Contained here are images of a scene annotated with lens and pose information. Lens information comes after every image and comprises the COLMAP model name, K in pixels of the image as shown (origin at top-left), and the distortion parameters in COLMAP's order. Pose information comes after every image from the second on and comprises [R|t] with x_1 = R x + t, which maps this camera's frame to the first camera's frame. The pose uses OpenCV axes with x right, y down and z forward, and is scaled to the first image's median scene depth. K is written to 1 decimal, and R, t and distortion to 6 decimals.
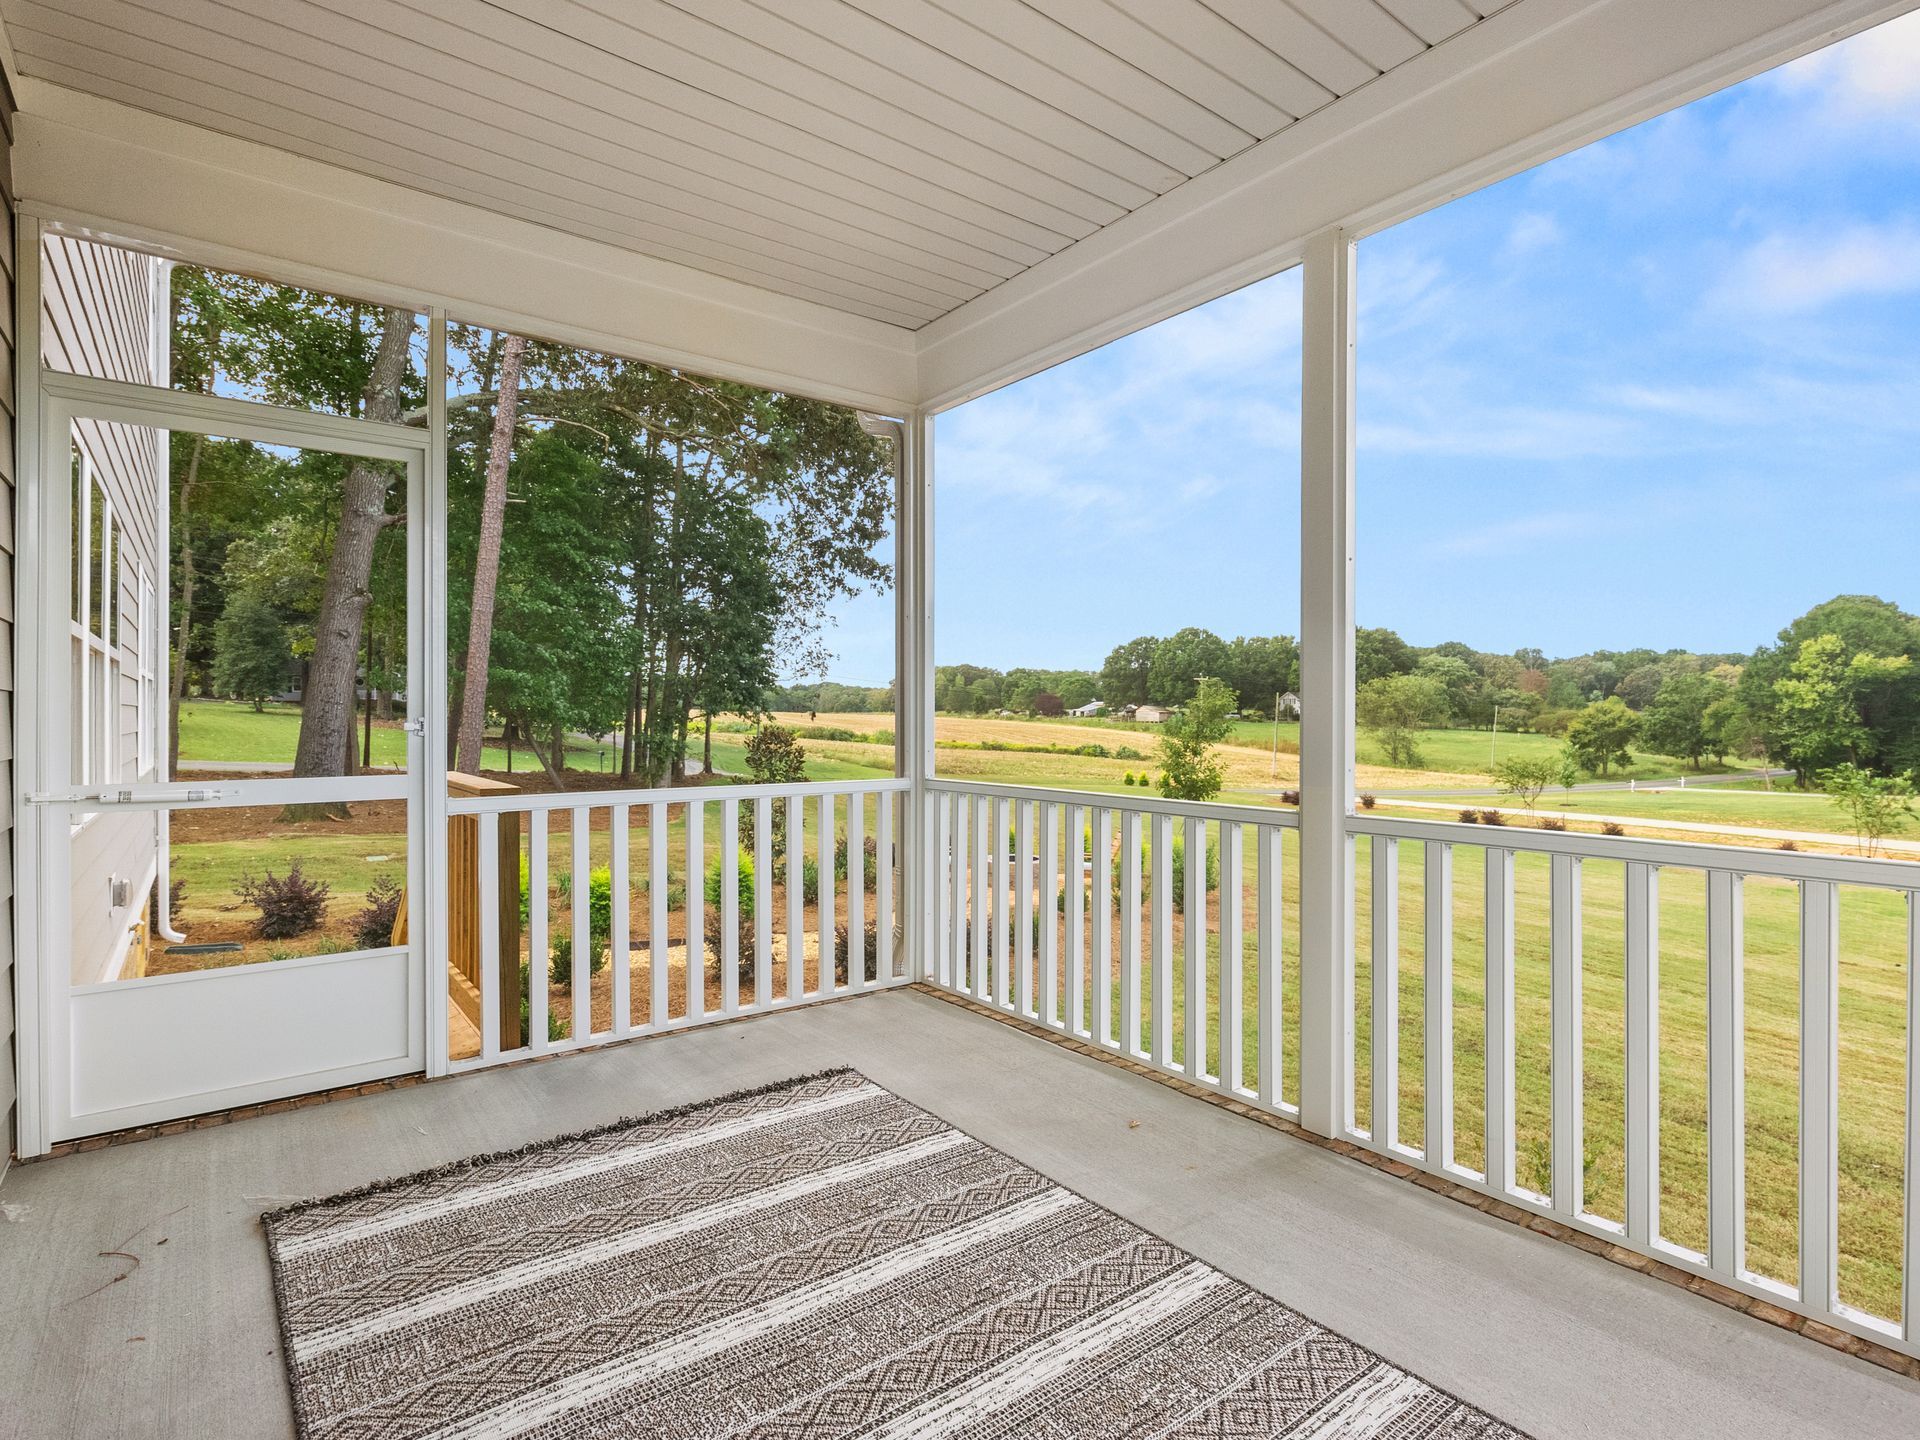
lens RADIAL K [[1012.4, 0, 968.1], [0, 1012.4, 708.2], [0, 0, 1]] dist [-0.006588, 0.002762]
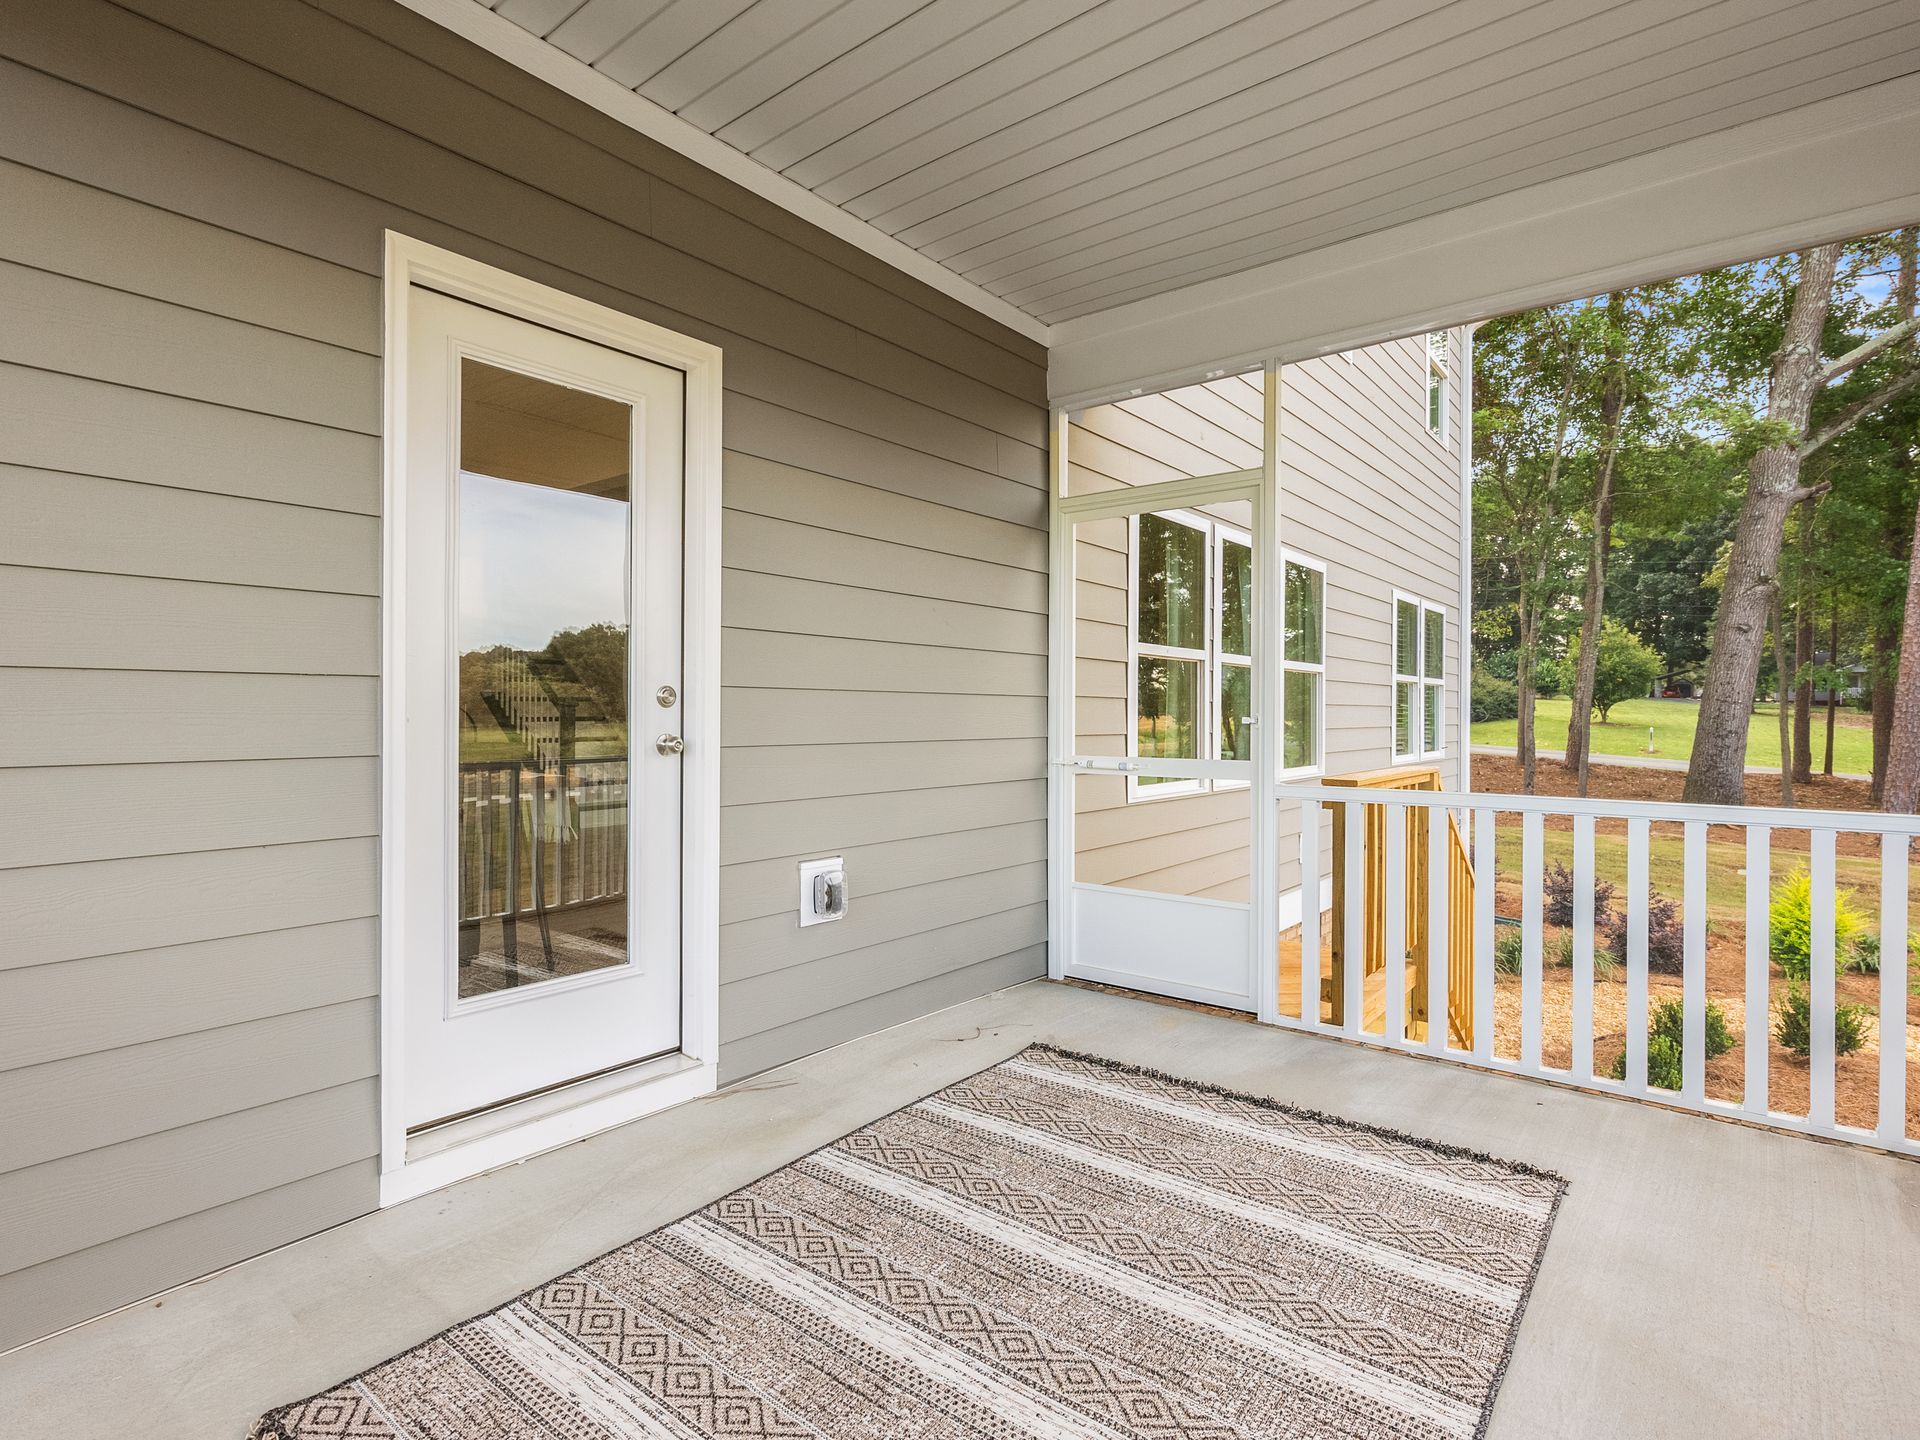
lens RADIAL K [[1012.4, 0, 969.2], [0, 1012.4, 725.5], [0, 0, 1]] dist [-0.006588, 0.002762]
pose [[0.209115, 0.010465, -0.977835, 0.610982], [0.003677, 0.999927, 0.011488, 0.010742], [0.977884, -0.005998, 0.209062, 0.487153]]
